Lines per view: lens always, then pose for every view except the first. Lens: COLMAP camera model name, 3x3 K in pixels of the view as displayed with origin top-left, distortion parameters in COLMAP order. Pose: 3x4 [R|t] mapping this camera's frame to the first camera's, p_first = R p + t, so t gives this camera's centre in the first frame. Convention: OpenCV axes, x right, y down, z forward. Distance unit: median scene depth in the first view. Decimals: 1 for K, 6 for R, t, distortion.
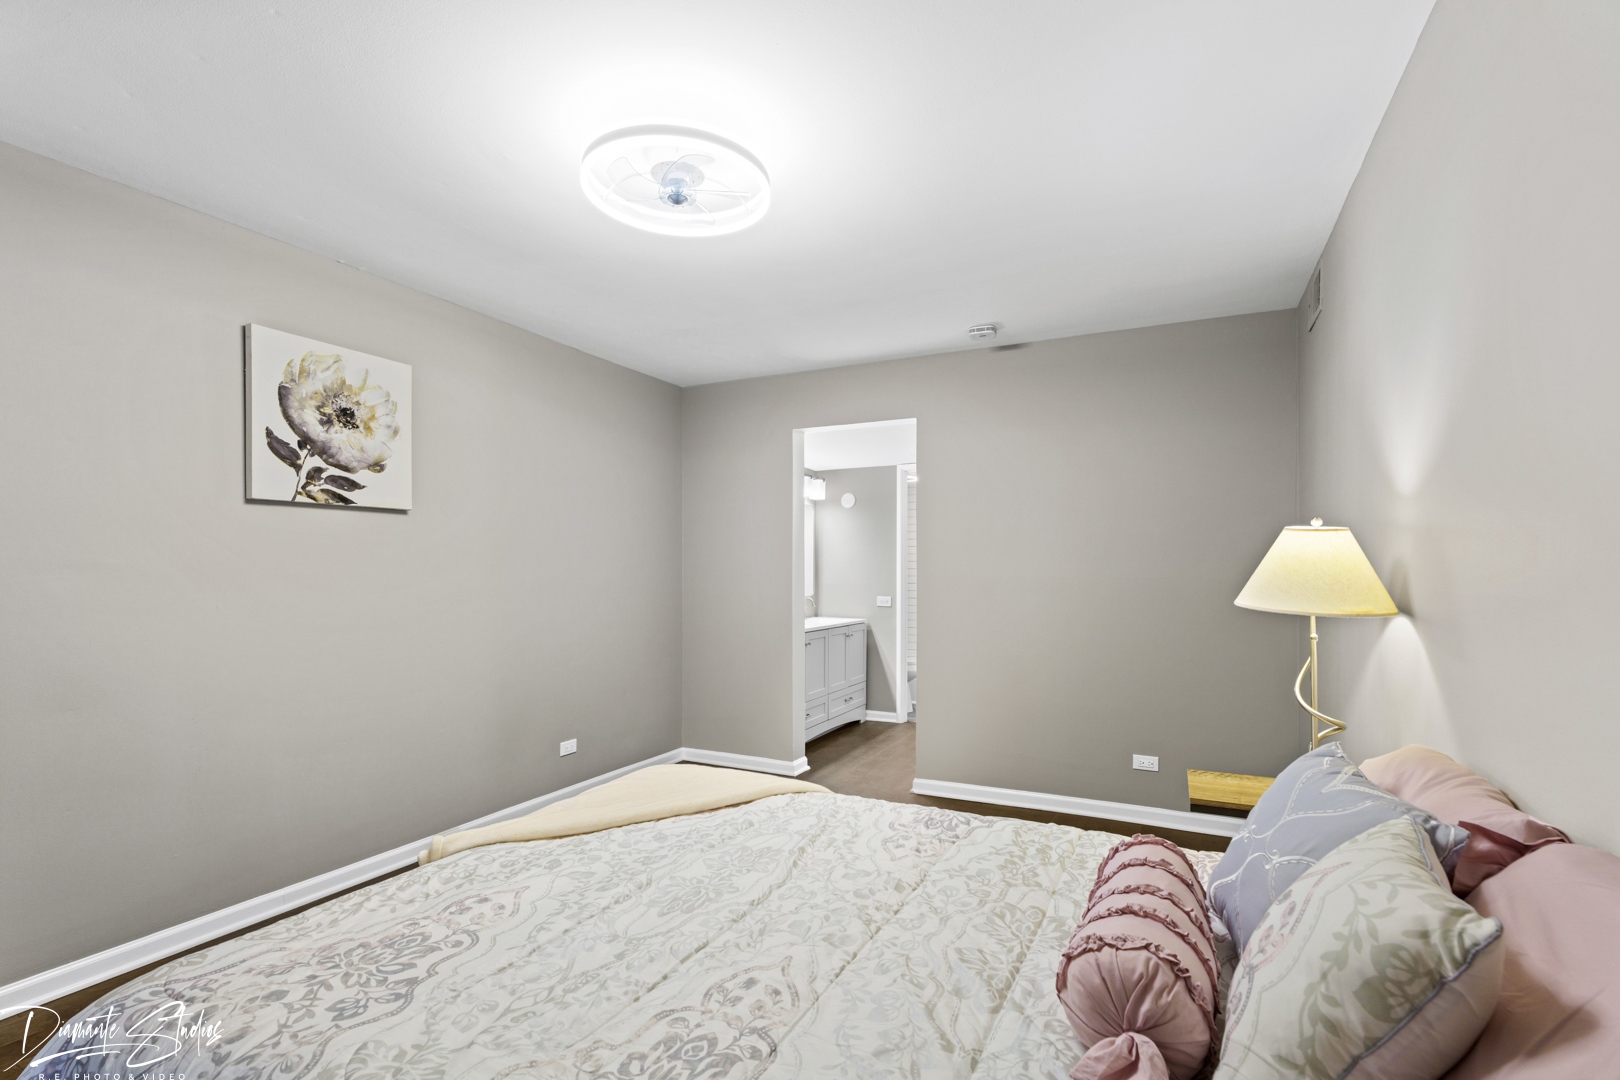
lens RADIAL K [[741.0, 0, 802.7], [0, 741.0, 571.6], [0, 0, 1]] dist [-0.002101, -0.000897]
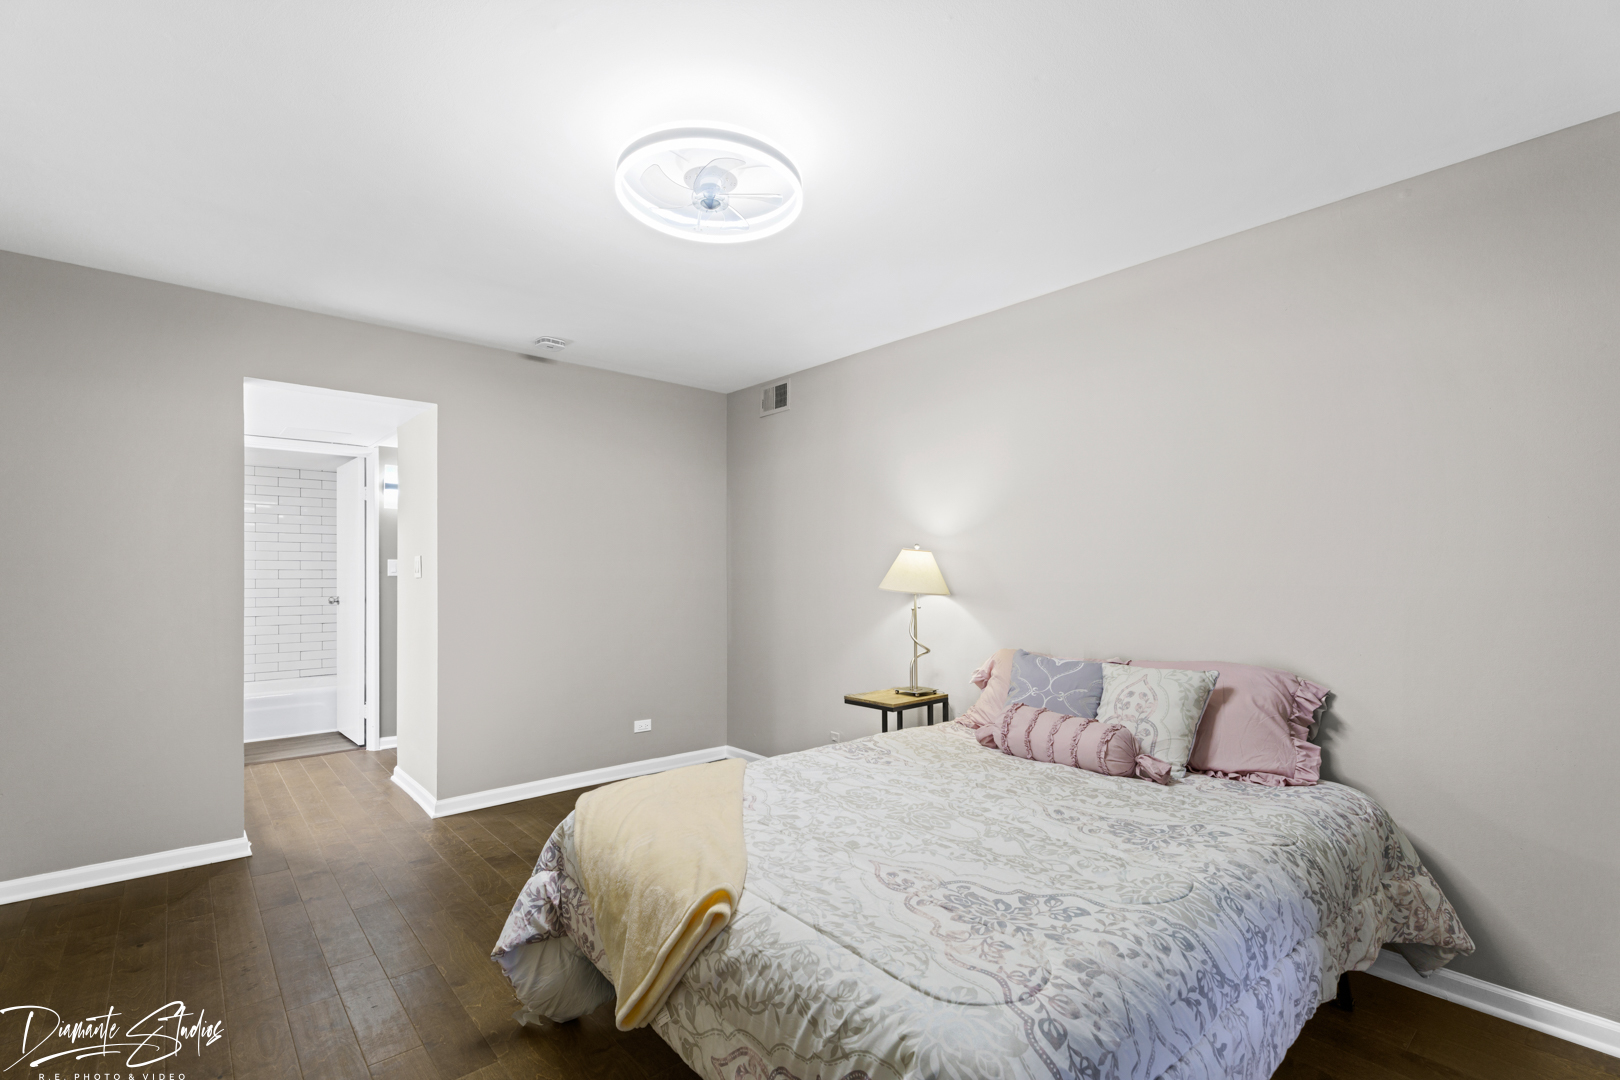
lens RADIAL K [[741.0, 0, 802.7], [0, 741.0, 571.6], [0, 0, 1]] dist [-0.002101, -0.000897]
pose [[0.373265, -0.001734, 0.927723, -1.110905], [-0.000322, 0.999998, 0.001998, -0.009155], [-0.927725, -0.001044, 0.373264, 0.524383]]
